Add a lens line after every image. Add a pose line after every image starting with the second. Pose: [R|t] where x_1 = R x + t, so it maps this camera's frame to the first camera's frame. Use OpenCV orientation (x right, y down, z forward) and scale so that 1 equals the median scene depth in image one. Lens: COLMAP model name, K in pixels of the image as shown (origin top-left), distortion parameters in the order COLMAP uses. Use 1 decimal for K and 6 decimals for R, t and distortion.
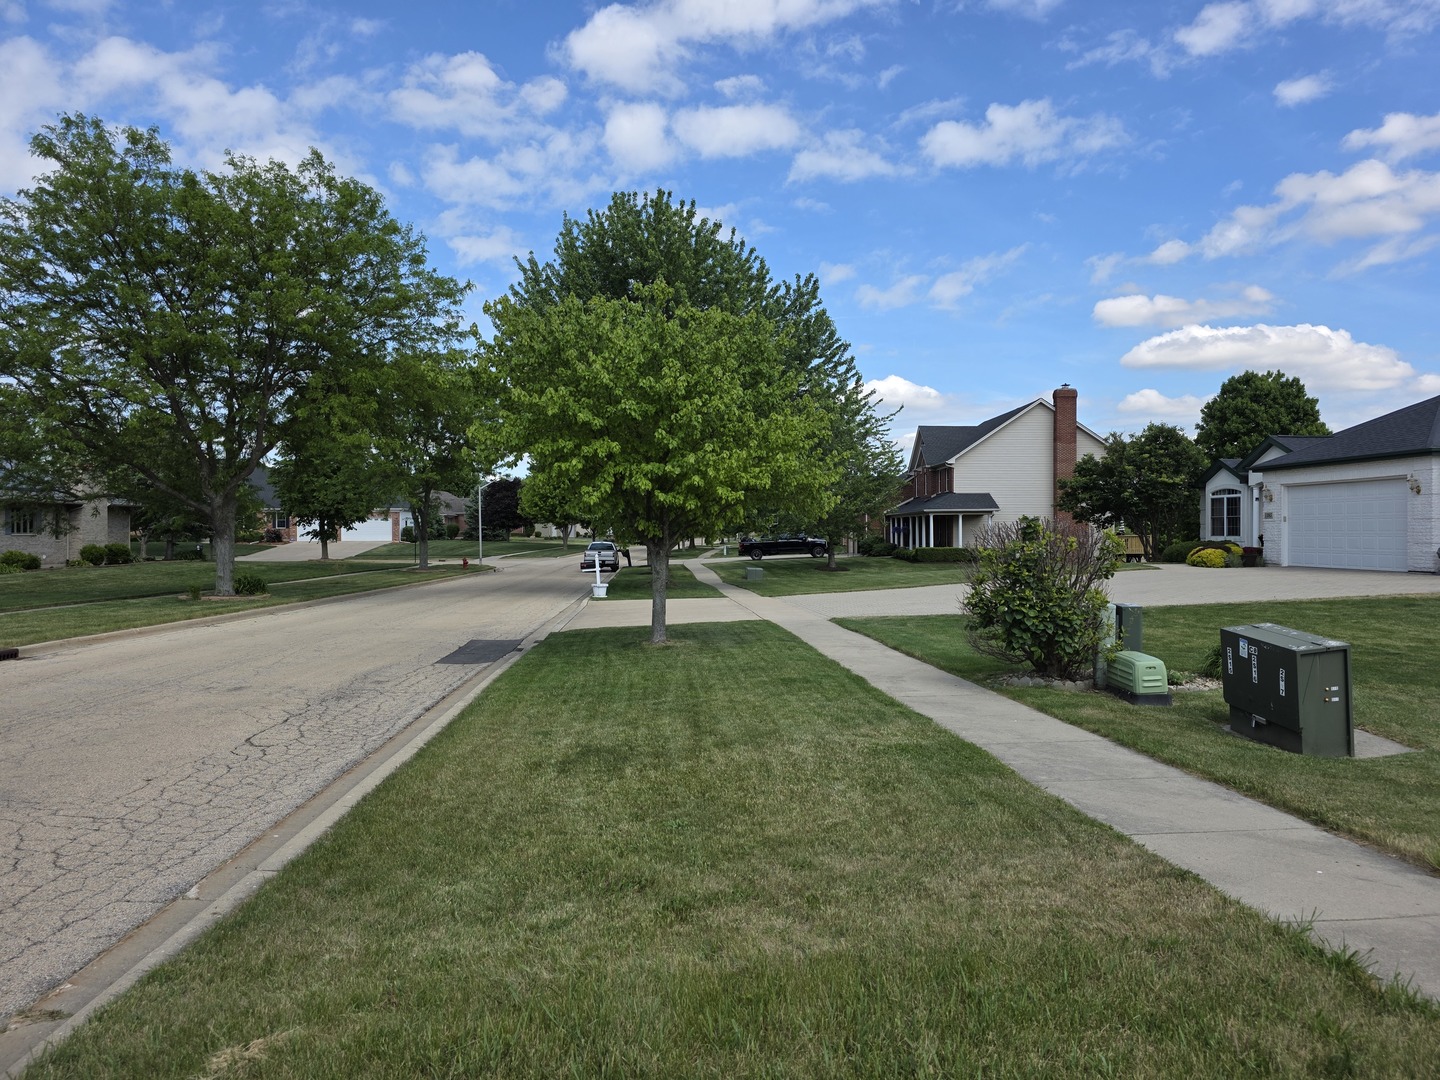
lens RADIAL K [[947.1, 0, 717.3], [0, 947.1, 530.7], [0, 0, 1]] dist [0.074920, -0.082258]
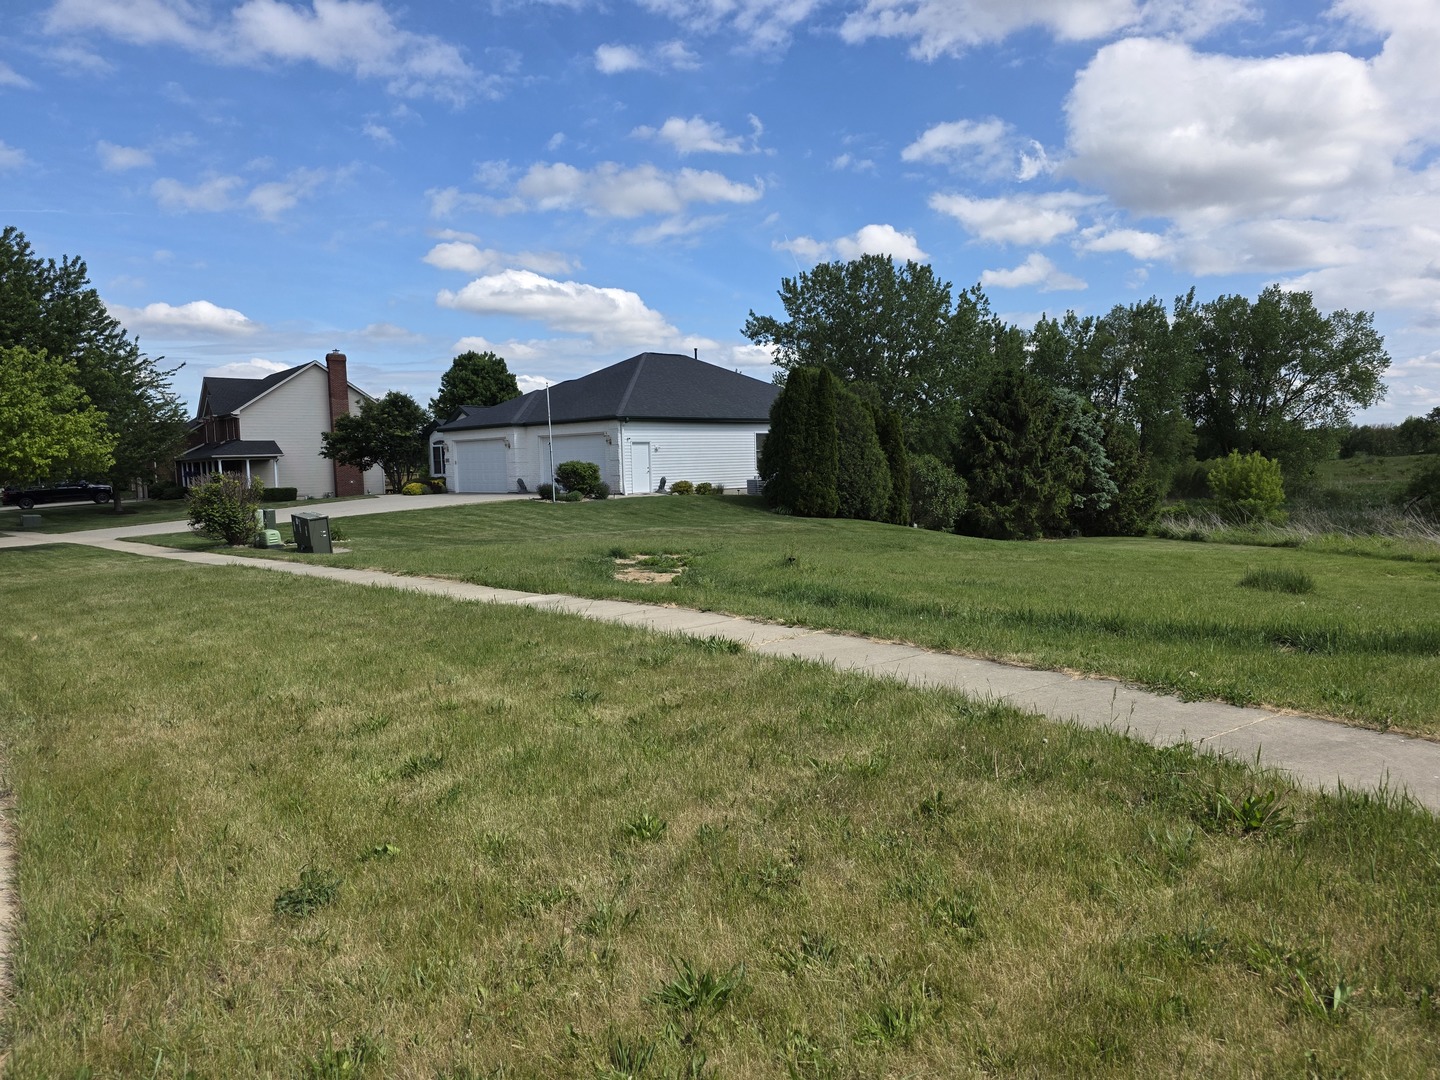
lens RADIAL K [[947.1, 0, 717.3], [0, 947.1, 530.7], [0, 0, 1]] dist [0.074920, -0.082258]
pose [[0.780300, -0.064619, 0.622058, -0.034076], [0.024435, 0.997038, 0.072921, -0.002581], [-0.624928, -0.041700, 0.779568, -0.317247]]
